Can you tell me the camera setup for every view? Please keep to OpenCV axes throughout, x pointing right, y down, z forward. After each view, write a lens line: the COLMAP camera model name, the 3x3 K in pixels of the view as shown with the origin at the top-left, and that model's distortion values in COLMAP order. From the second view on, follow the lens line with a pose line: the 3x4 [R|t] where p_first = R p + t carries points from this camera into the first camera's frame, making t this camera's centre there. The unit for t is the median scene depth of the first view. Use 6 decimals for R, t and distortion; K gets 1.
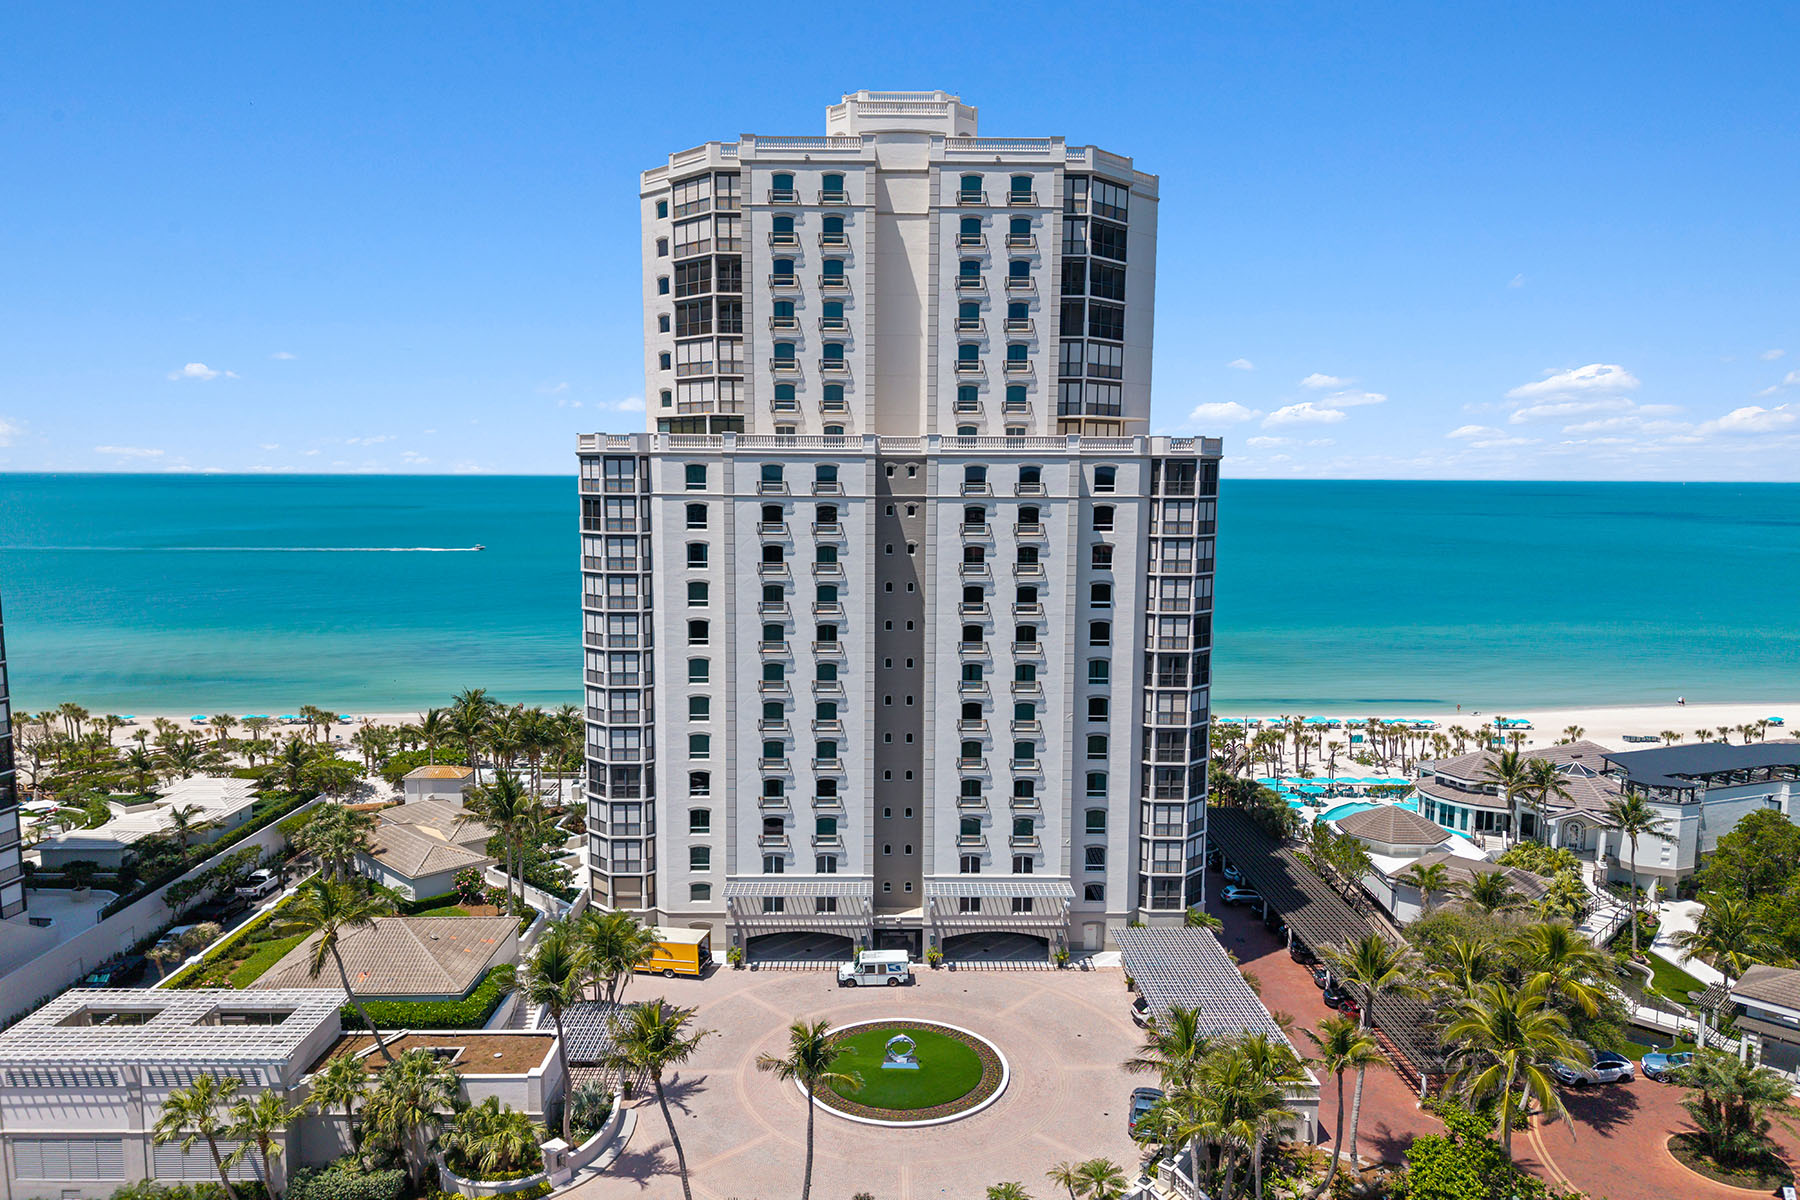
lens RADIAL K [[1274.2, 0, 900.0], [0, 1274.2, 600.0], [0, 0, 1]] dist [0.125615, -0.274932]
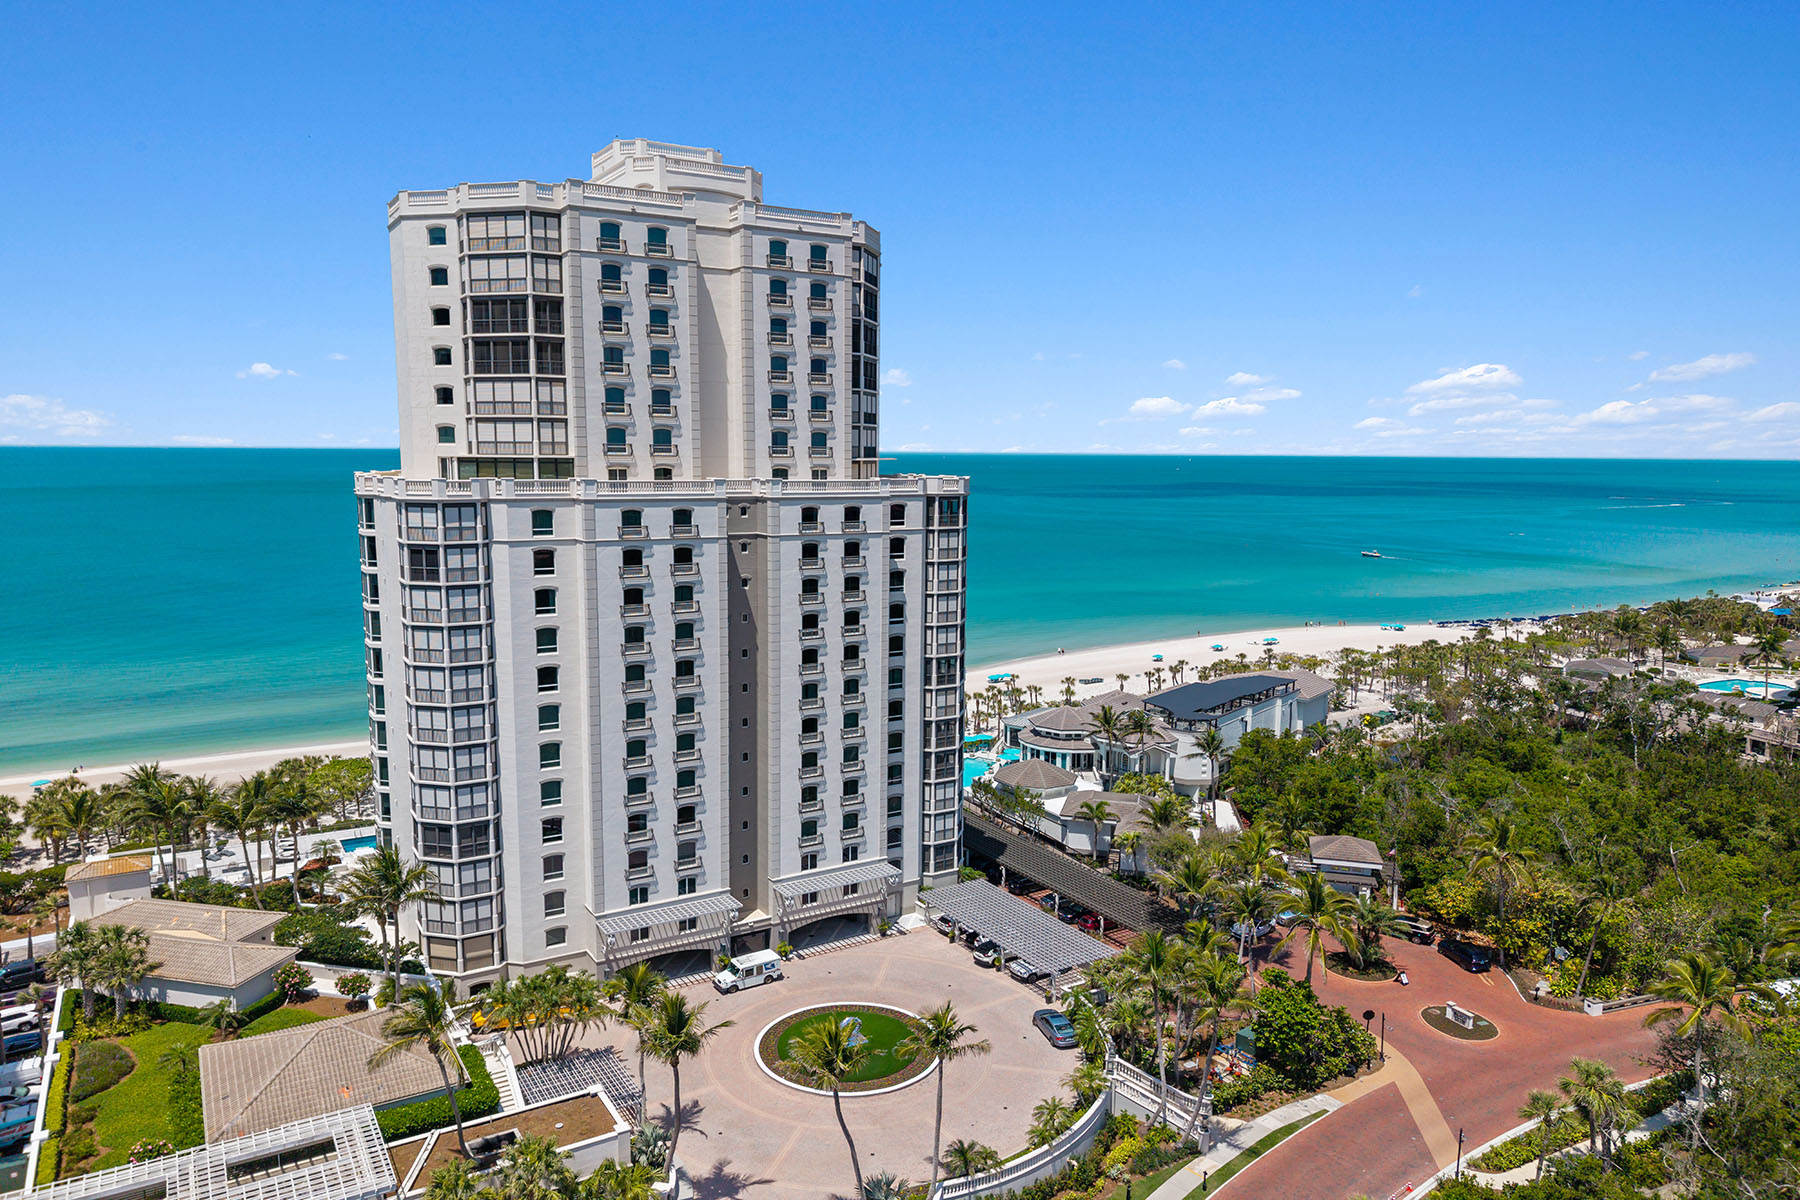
lens RADIAL K [[1274.2, 0, 900.0], [0, 1274.2, 600.0], [0, 0, 1]] dist [0.125615, -0.274932]
pose [[0.847226, -0.063682, 0.527402, -0.450394], [0.048978, 0.997924, 0.041819, -0.064057], [-0.528971, -0.009599, 0.848586, 0.010953]]
